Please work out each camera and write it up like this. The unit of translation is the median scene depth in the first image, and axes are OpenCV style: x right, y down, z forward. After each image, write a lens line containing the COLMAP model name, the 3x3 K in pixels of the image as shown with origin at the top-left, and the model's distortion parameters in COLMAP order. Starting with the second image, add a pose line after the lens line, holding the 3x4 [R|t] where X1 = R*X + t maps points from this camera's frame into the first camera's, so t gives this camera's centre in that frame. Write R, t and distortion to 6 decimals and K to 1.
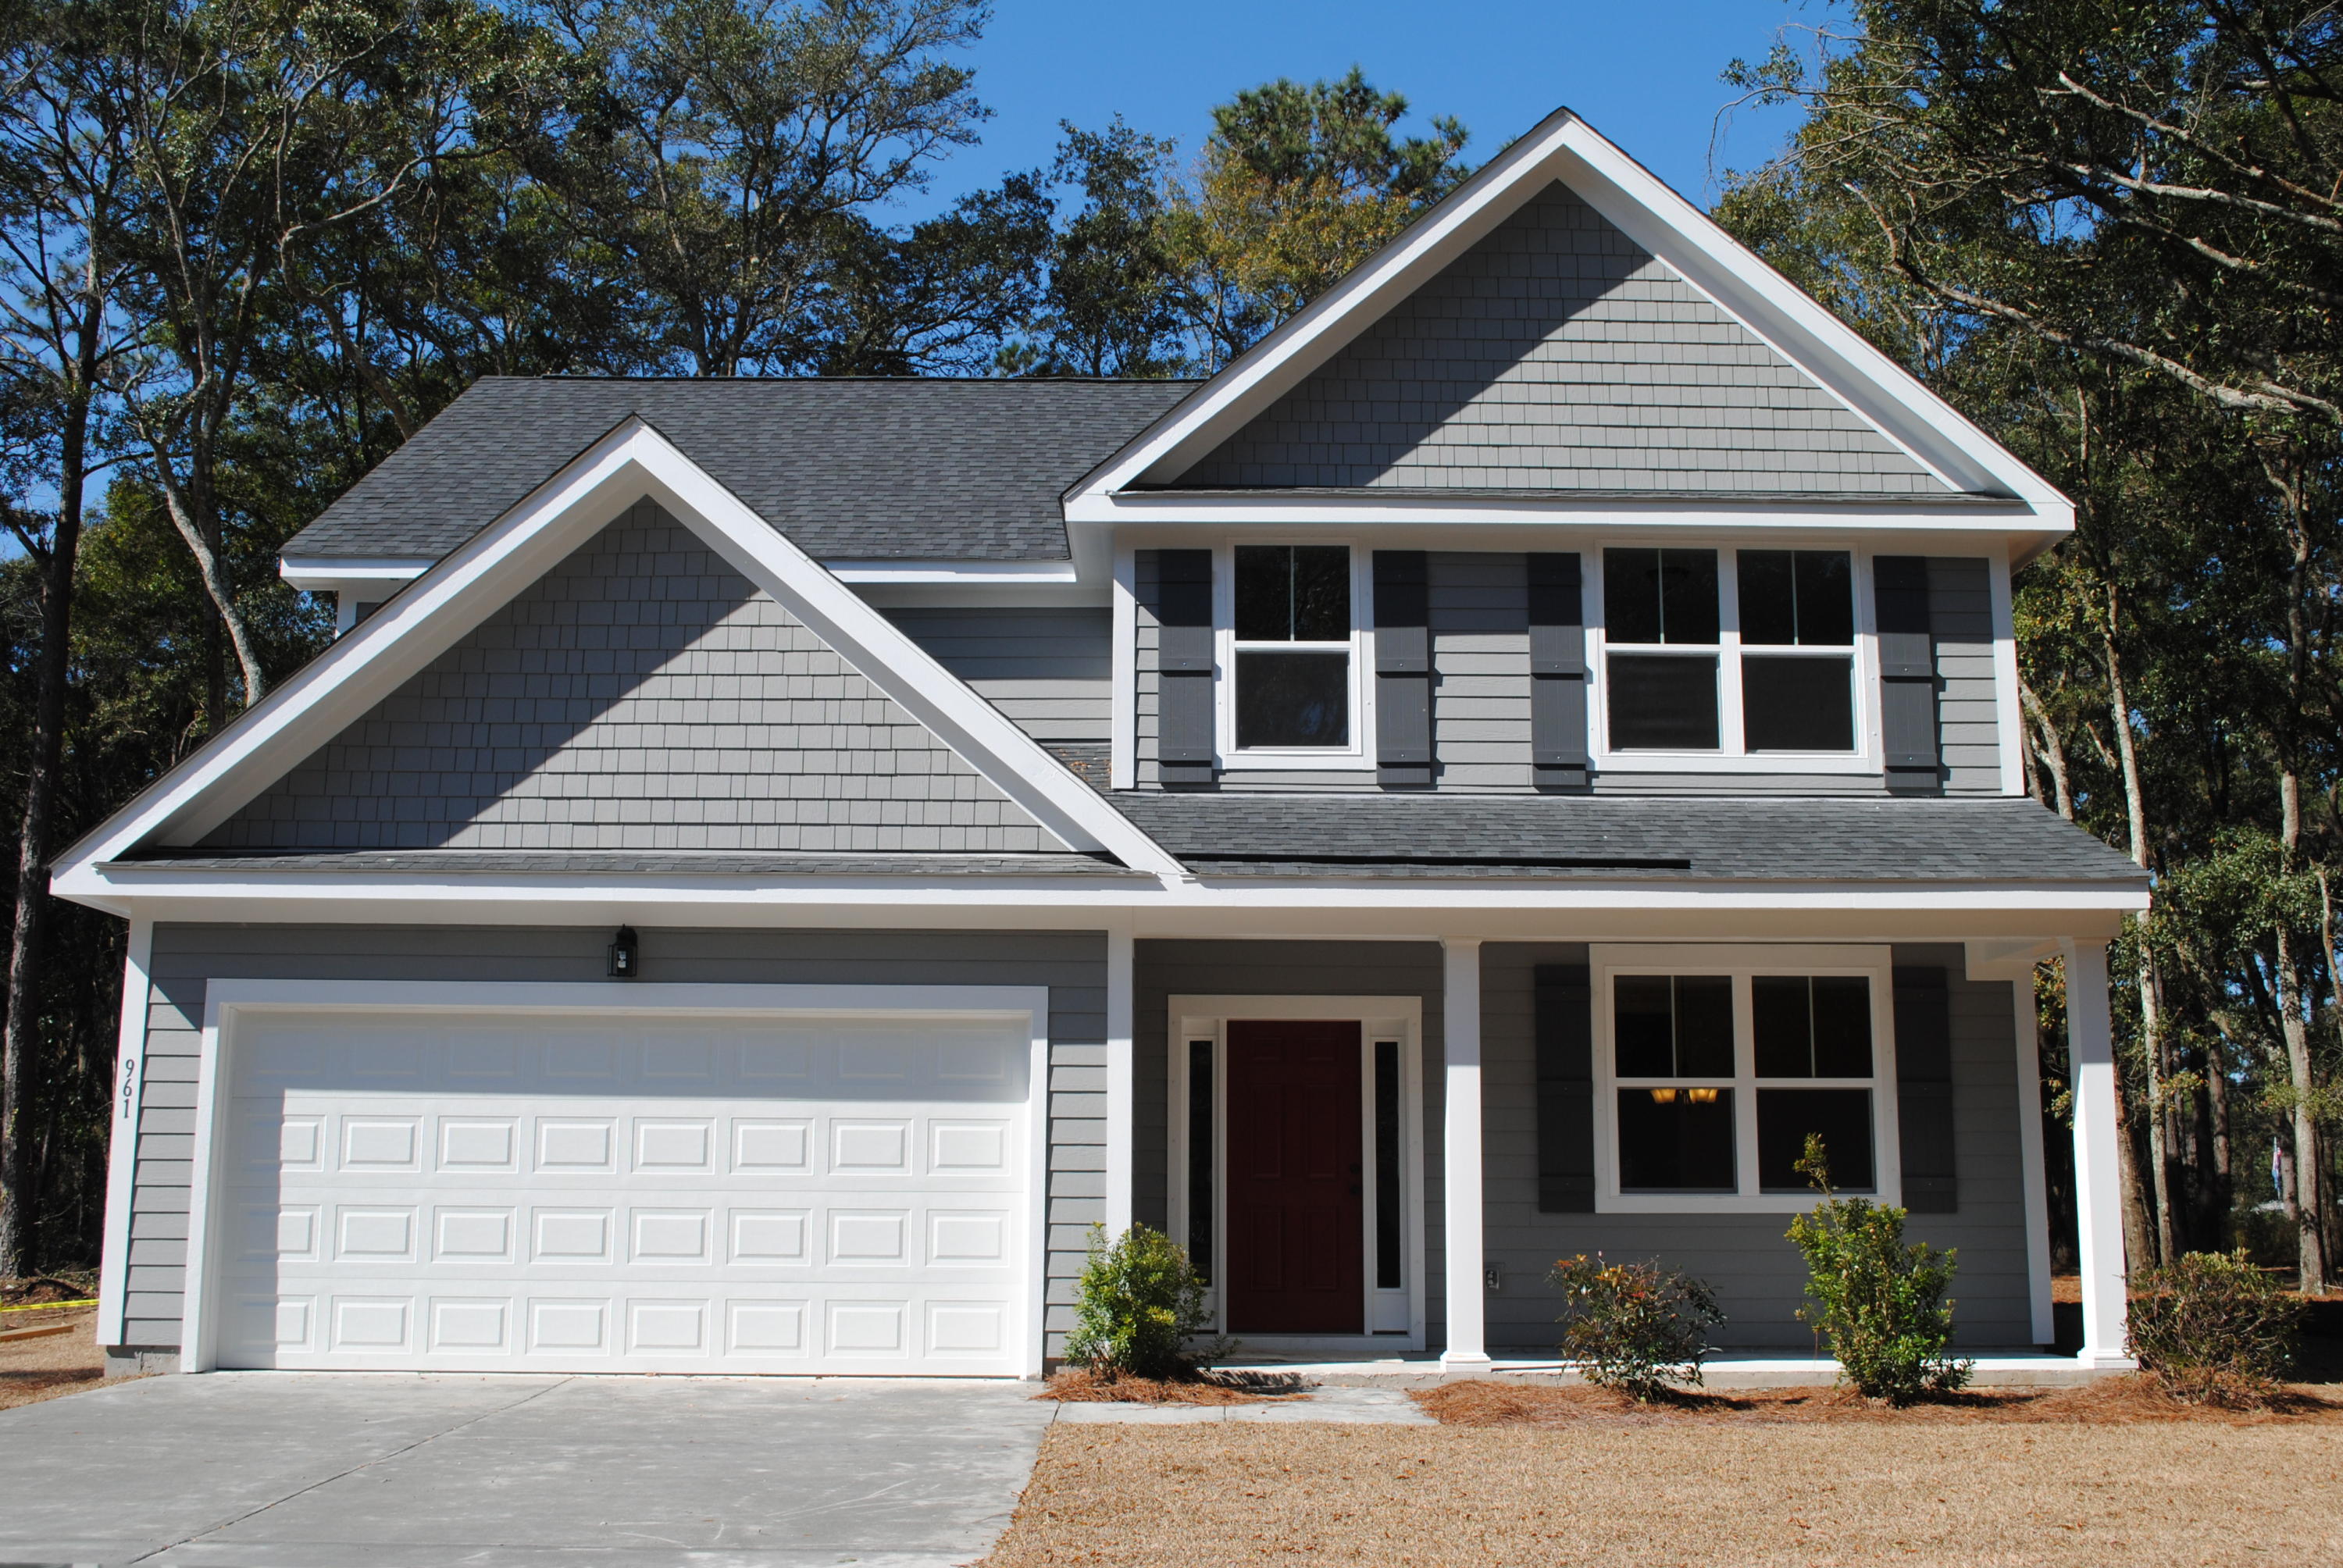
lens RADIAL K [[2348.2, 0, 1163.8], [0, 2348.2, 794.8], [0, 0, 1]] dist [-0.056161, 0.000000]
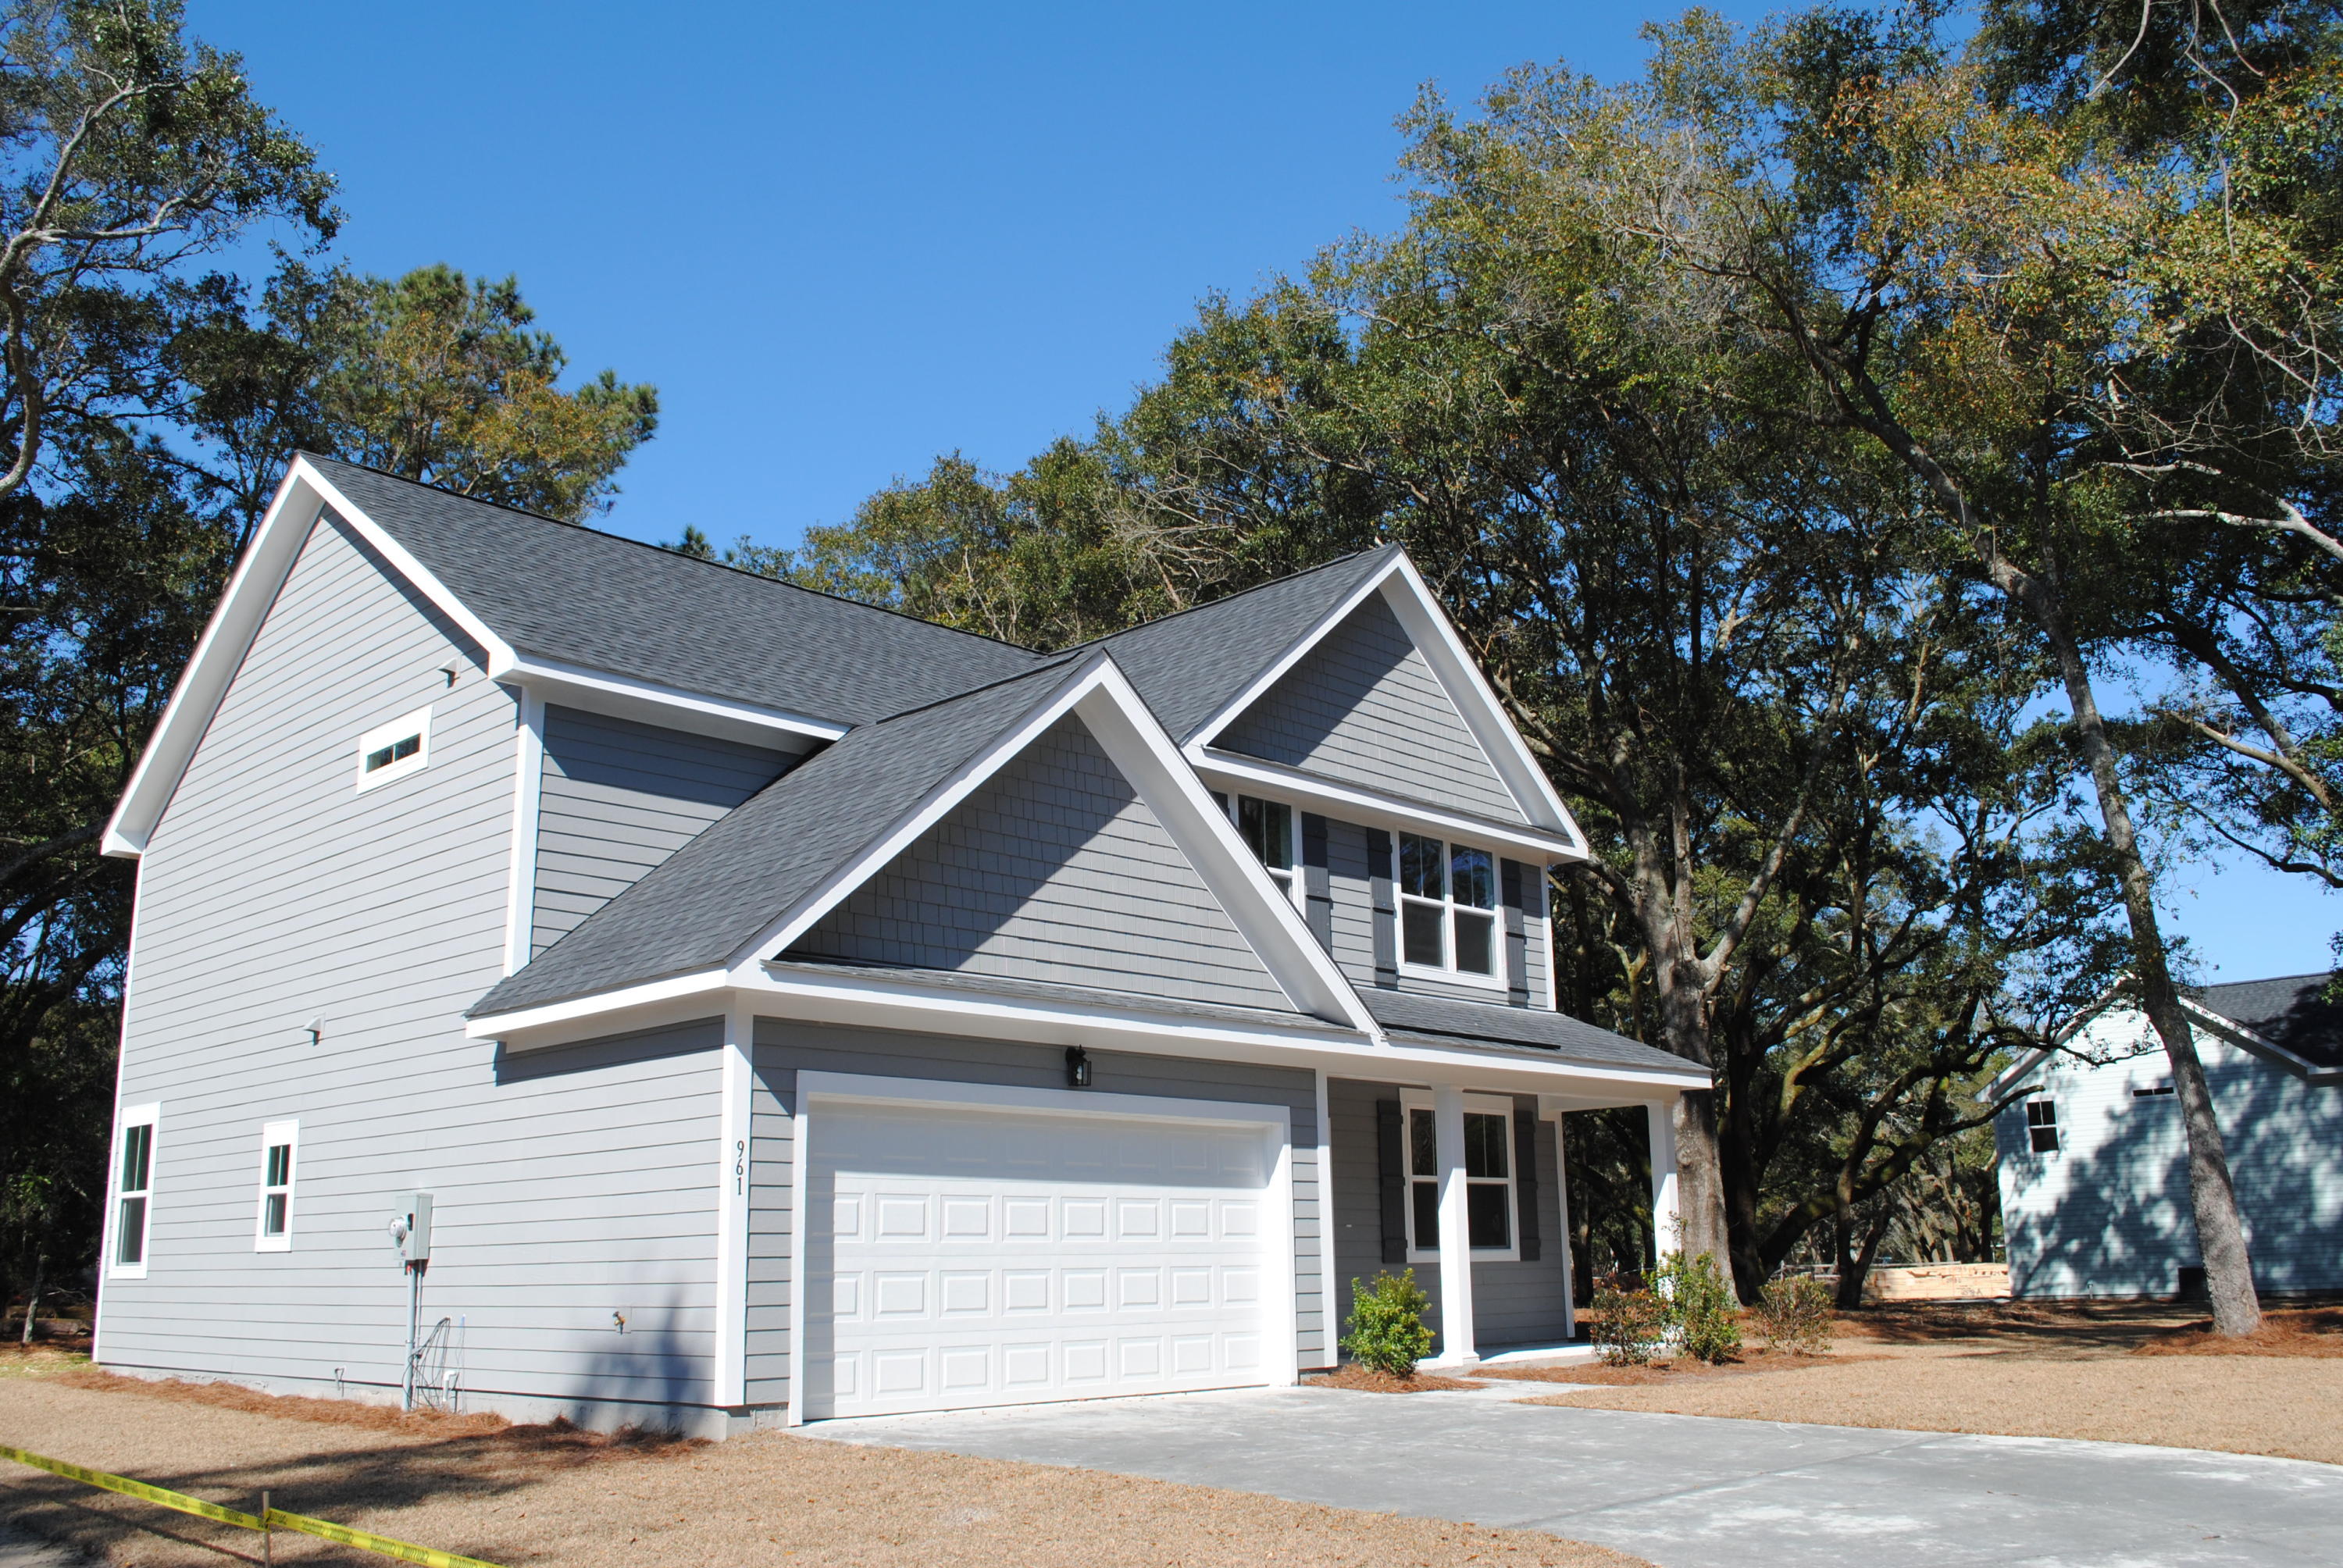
lens RADIAL K [[2000.6, 0, 1174.7], [0, 2000.6, 776.6], [0, 0, 1]] dist [-0.068327, -0.004396]
pose [[0.701834, 0.155858, 0.695081, -0.866619], [-0.110003, 0.987779, -0.110417, 0.022515], [-0.703796, 0.001034, 0.710402, 0.167783]]
